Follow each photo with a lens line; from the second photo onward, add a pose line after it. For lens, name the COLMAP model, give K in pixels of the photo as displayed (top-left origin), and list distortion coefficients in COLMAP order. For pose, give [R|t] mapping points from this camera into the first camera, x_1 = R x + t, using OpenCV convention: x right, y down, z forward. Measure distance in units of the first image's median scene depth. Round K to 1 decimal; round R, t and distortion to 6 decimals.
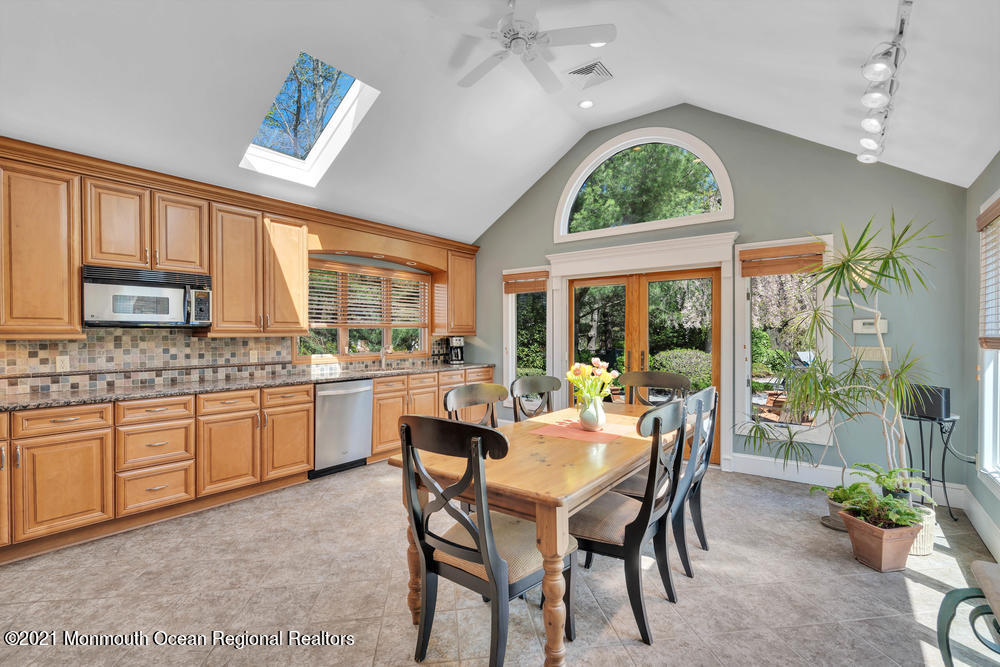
lens RADIAL K [[451.9, 0, 498.2], [0, 451.9, 338.4], [0, 0, 1]] dist [-0.000875, 0.000824]
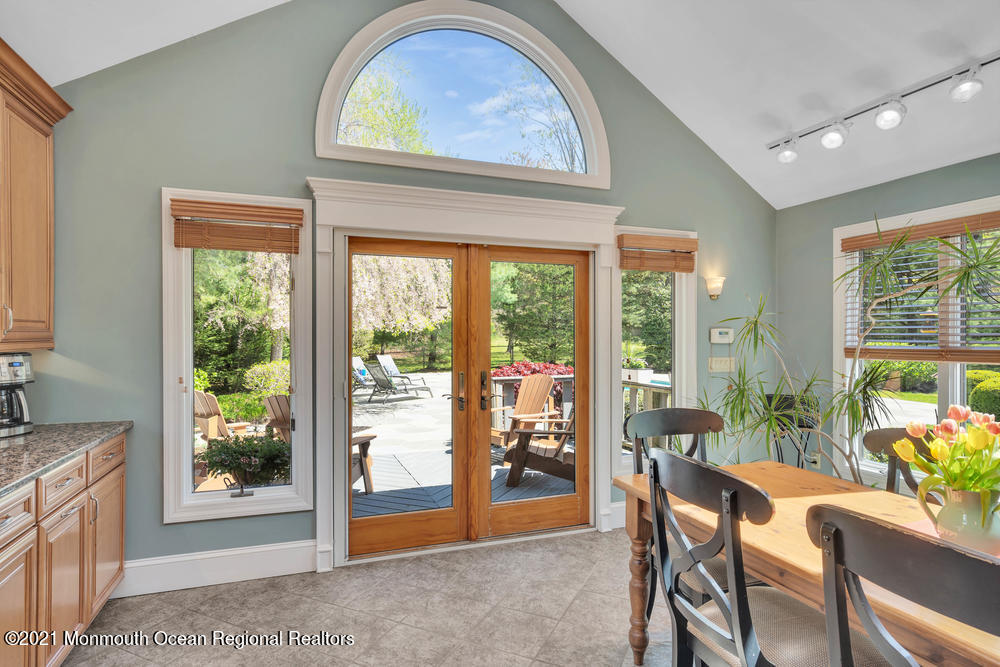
lens RADIAL K [[553.3, 0, 503.1], [0, 553.3, 338.9], [0, 0, 1]] dist [0.009351, 0.001909]
pose [[0.528739, -0.001694, 0.848783, -0.390474], [0.004883, 0.999988, -0.001046, -0.020609], [-0.848770, 0.004698, 0.528741, 0.753285]]
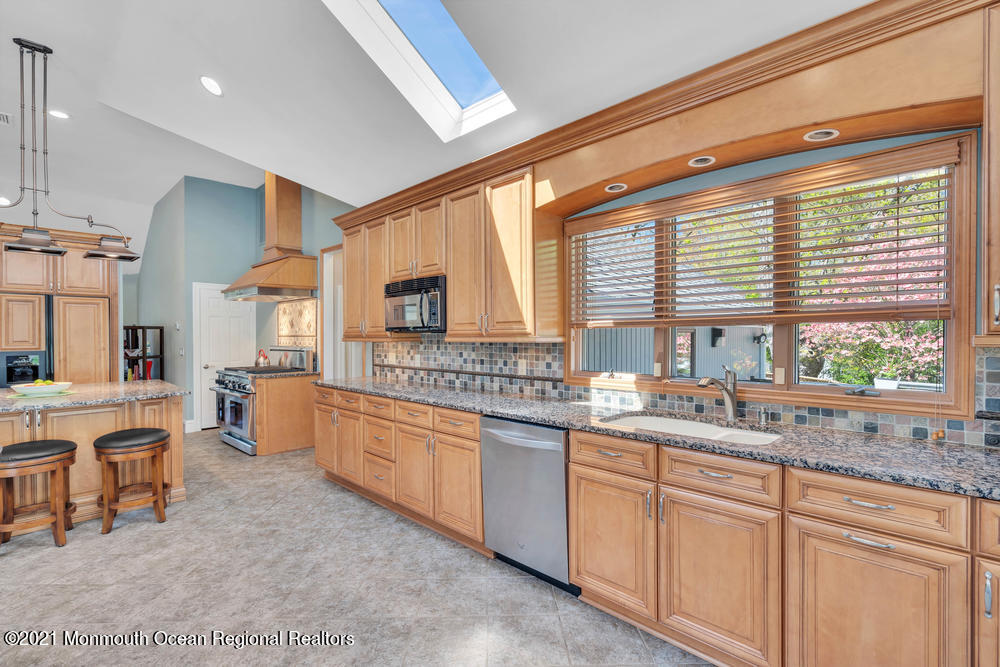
lens RADIAL K [[451.9, 0, 492.9], [0, 451.9, 338.4], [0, 0, 1]] dist [-0.000875, 0.000824]
pose [[-0.112087, 0.008888, -0.993659, 0.260472], [-0.005197, 0.999941, 0.009531, -0.018290], [0.993685, 0.006233, -0.112035, 1.153036]]
